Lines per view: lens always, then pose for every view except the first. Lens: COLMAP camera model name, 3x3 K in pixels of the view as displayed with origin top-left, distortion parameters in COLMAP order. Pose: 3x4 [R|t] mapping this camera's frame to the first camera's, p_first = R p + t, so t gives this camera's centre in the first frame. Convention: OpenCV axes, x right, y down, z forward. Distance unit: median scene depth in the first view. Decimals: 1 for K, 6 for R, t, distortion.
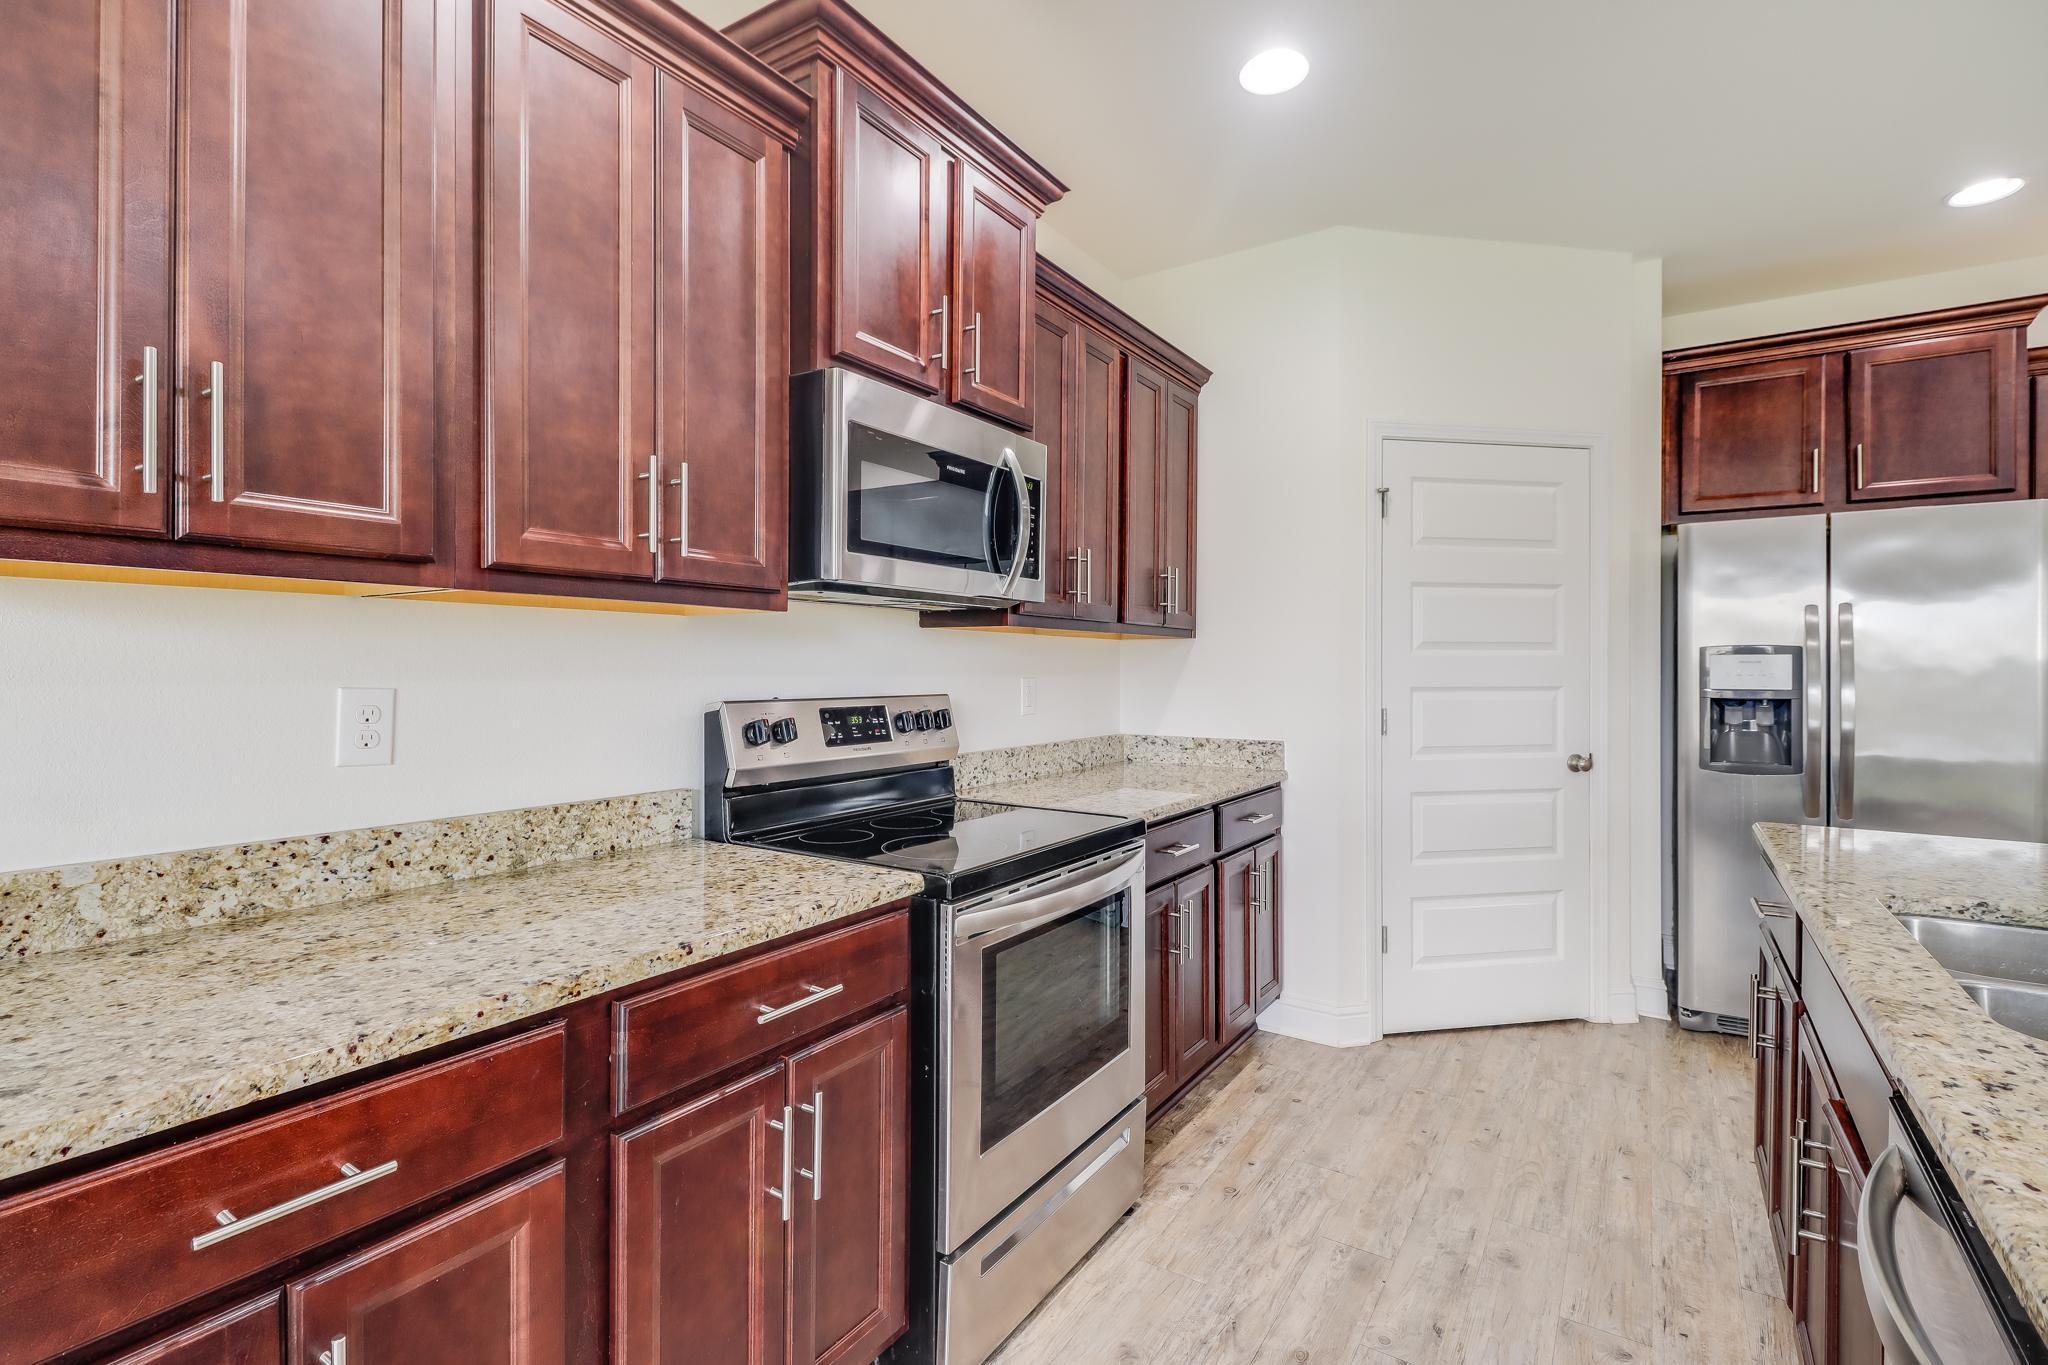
lens RADIAL K [[950.2, 0, 1023.0], [0, 950.2, 661.0], [0, 0, 1]] dist [0.000177, 0.000870]
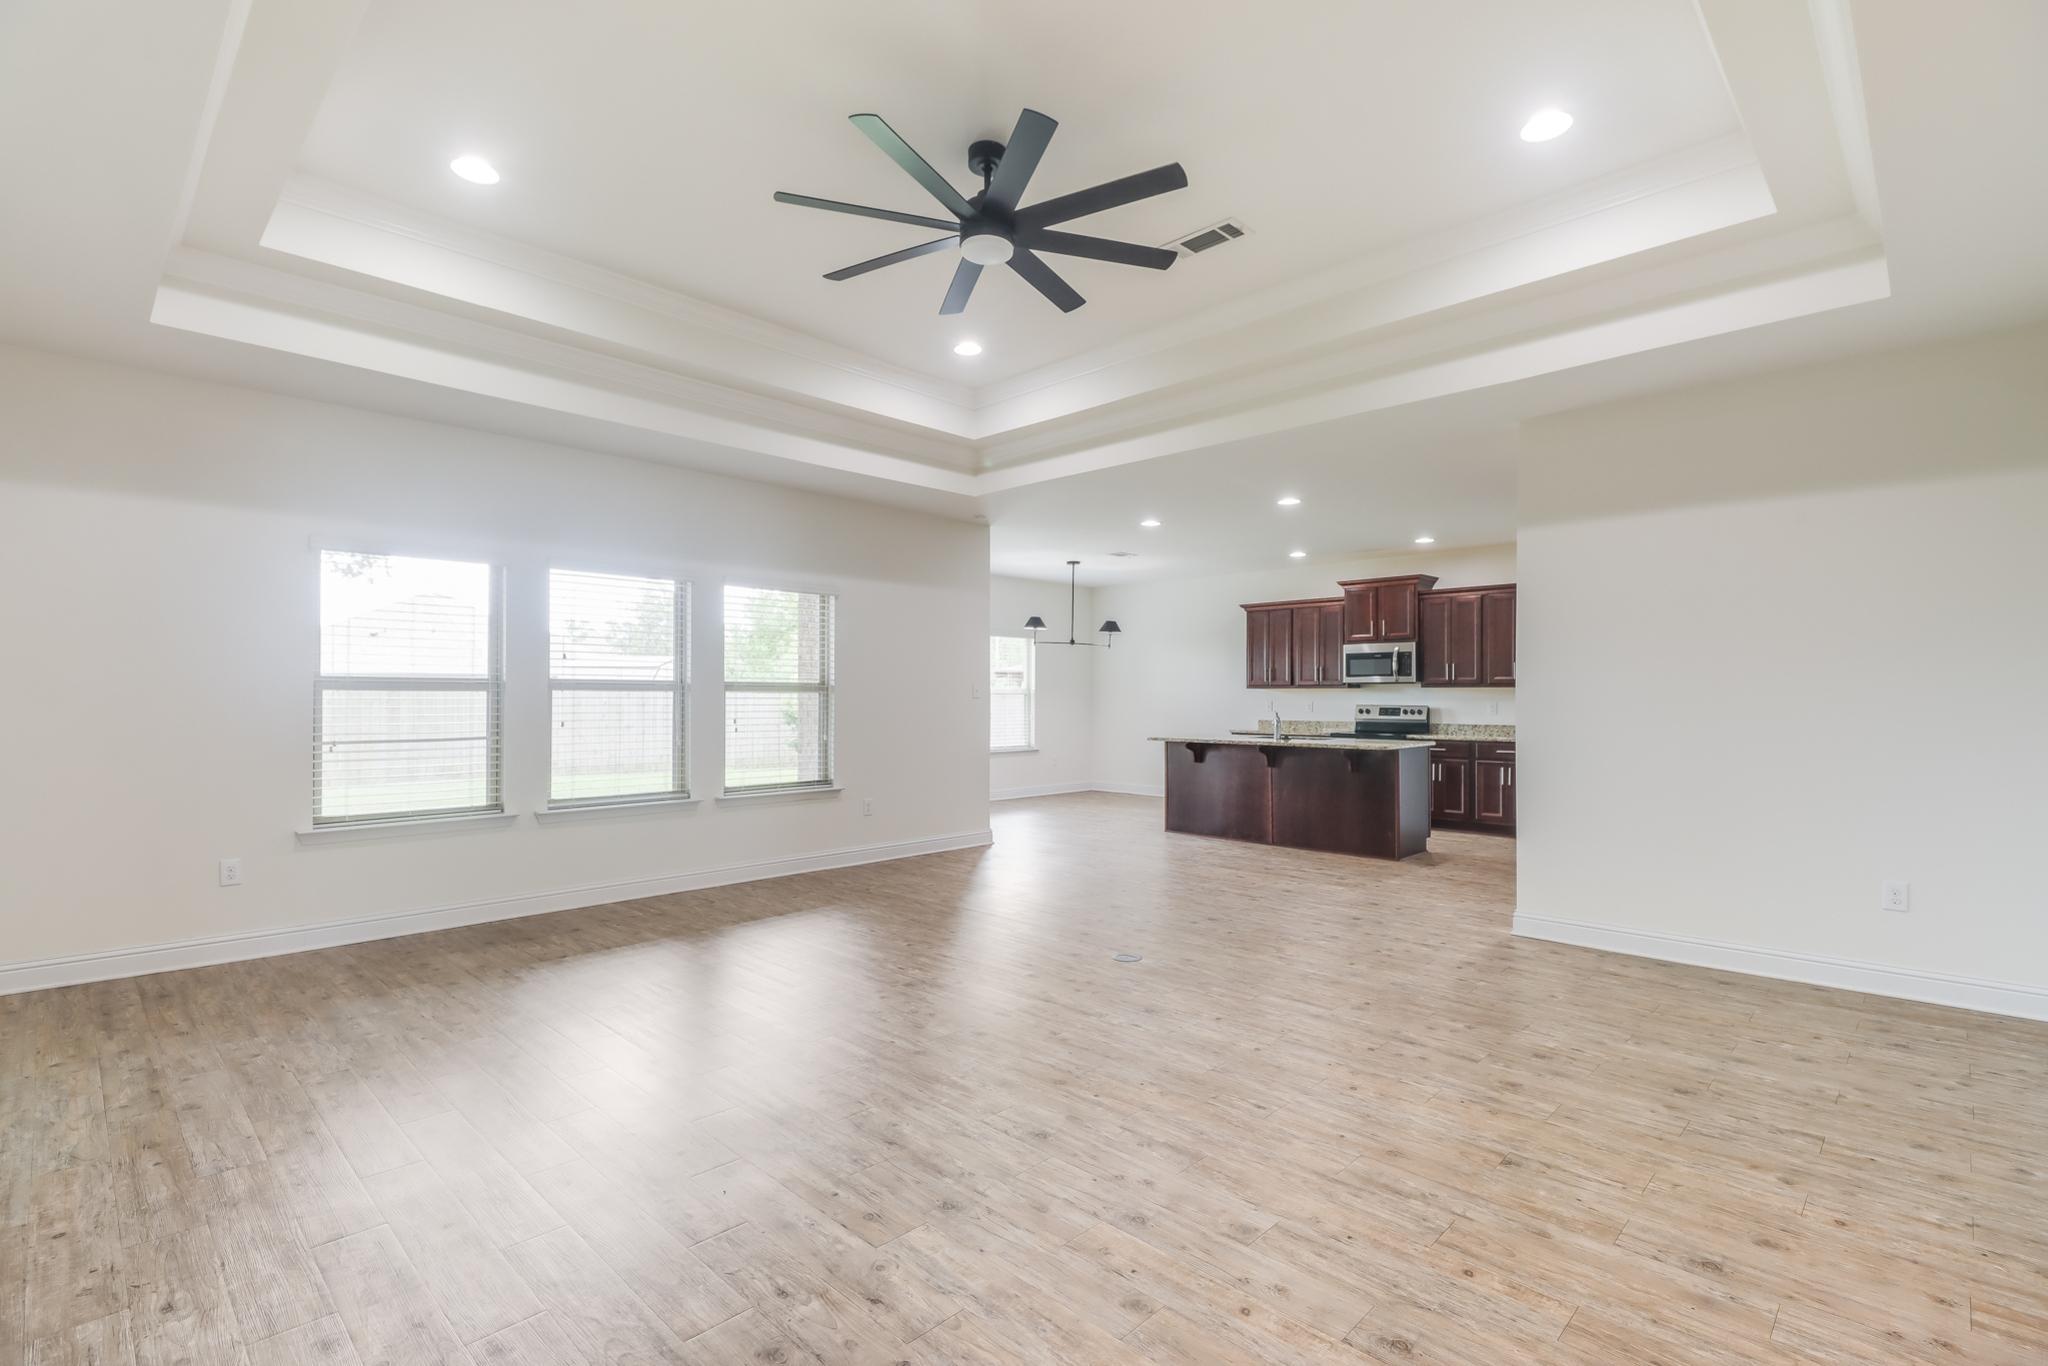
lens RADIAL K [[950.2, 0, 1027.7], [0, 950.2, 695.2], [0, 0, 1]] dist [0.000177, 0.000870]
pose [[-0.174780, -0.003145, -0.984602, 3.262211], [-0.010504, 0.999944, -0.001329, 0.010582], [0.984551, 0.010109, -0.174804, 0.087876]]
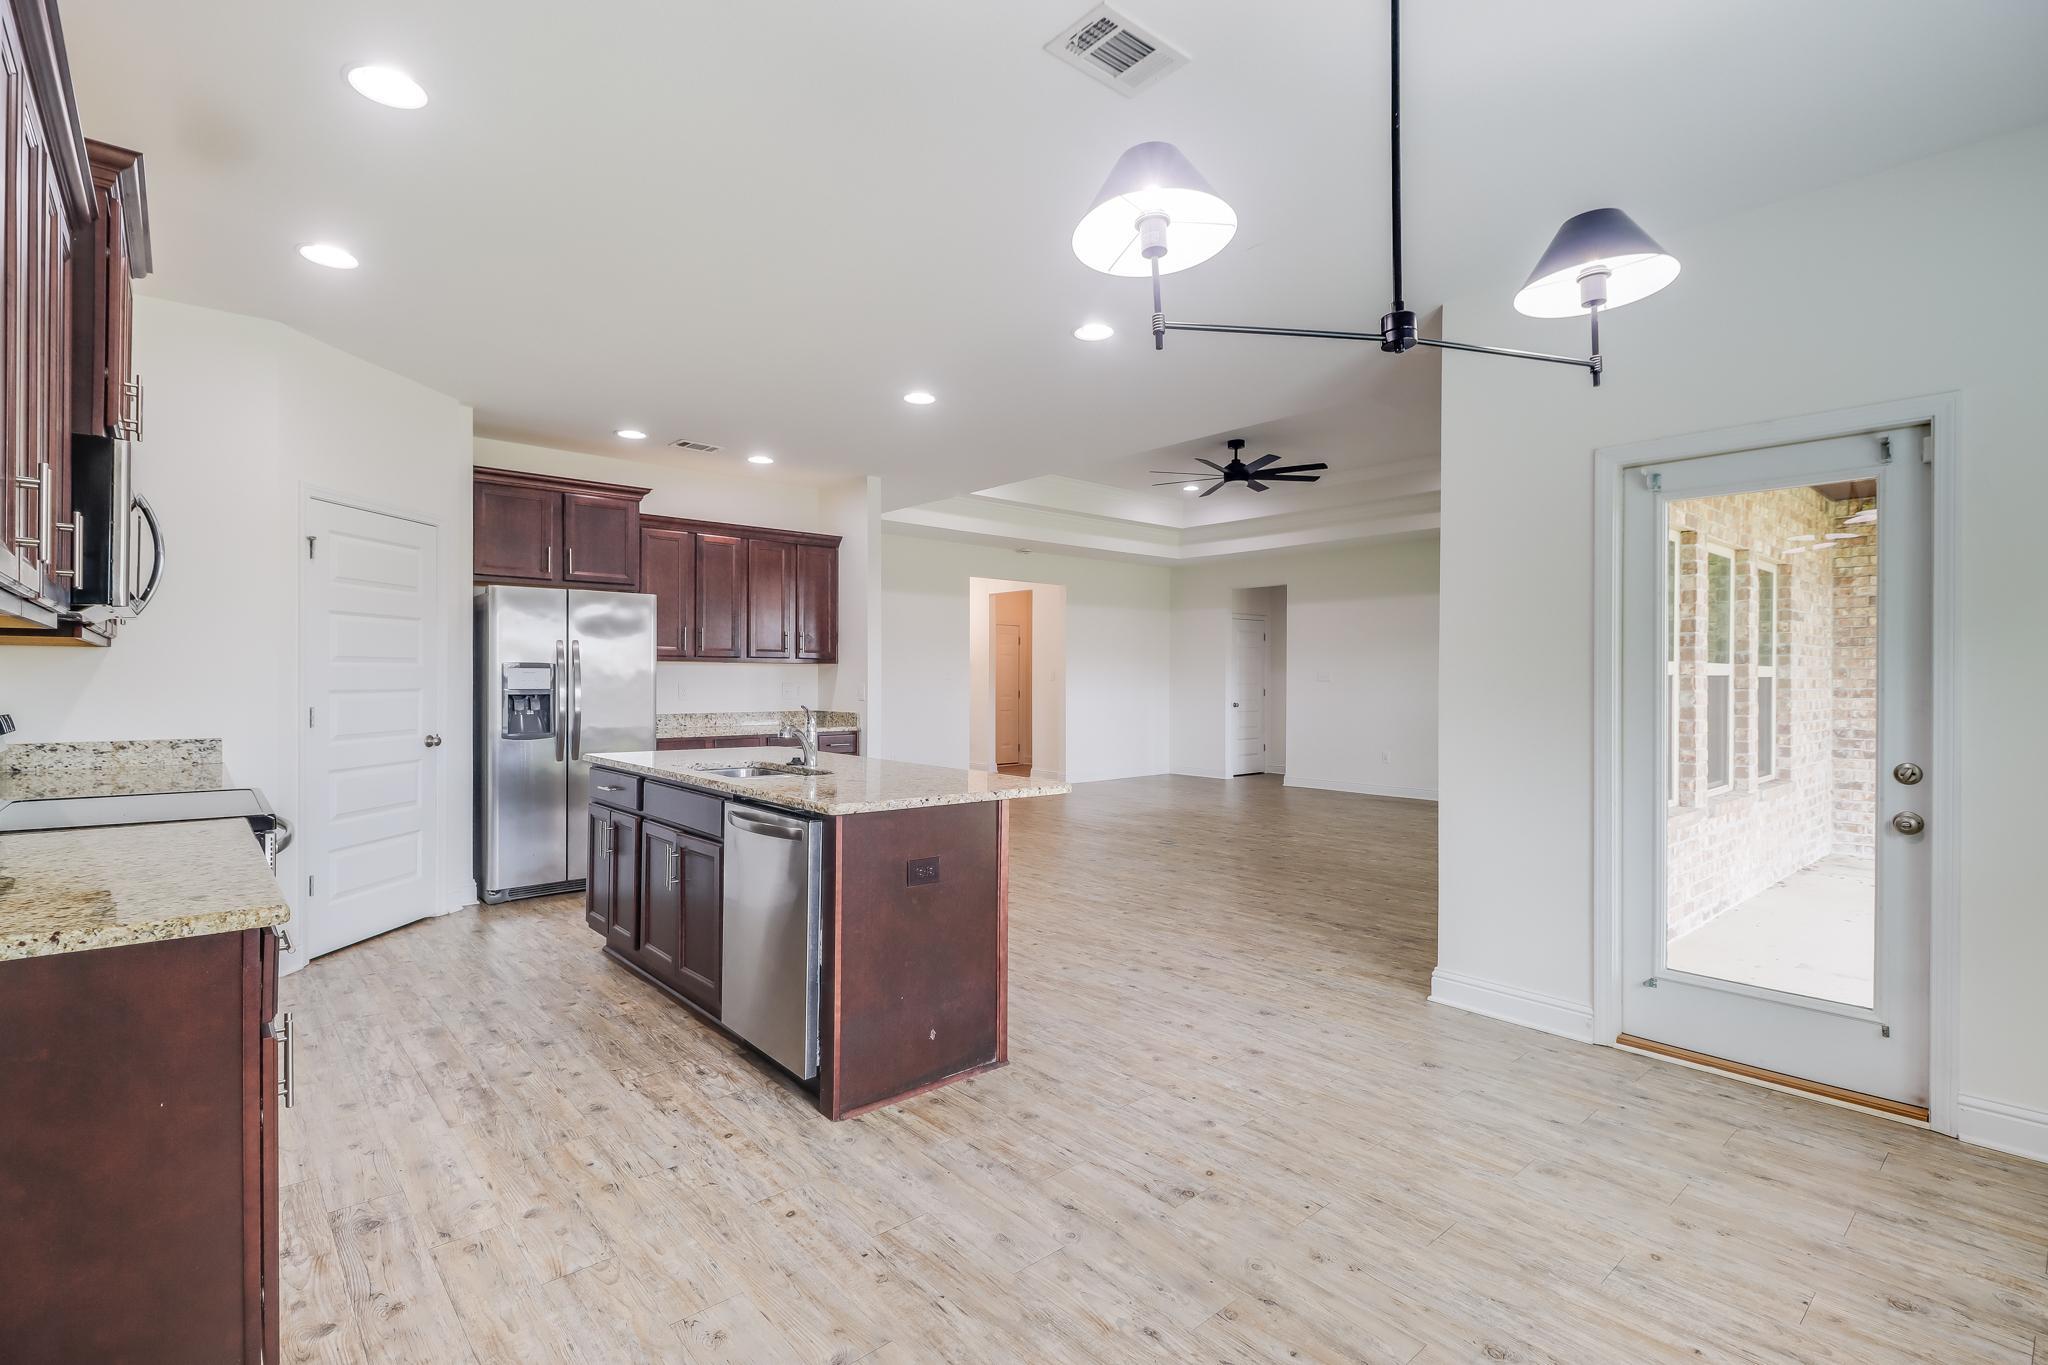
lens RADIAL K [[950.2, 0, 1014.2], [0, 950.2, 677.9], [0, 0, 1]] dist [0.000177, 0.000870]
pose [[0.270406, -0.000355, 0.962746, -0.622354], [-0.003127, 0.999994, 0.001247, 0.006093], [-0.962741, -0.003347, 0.270403, -0.275921]]
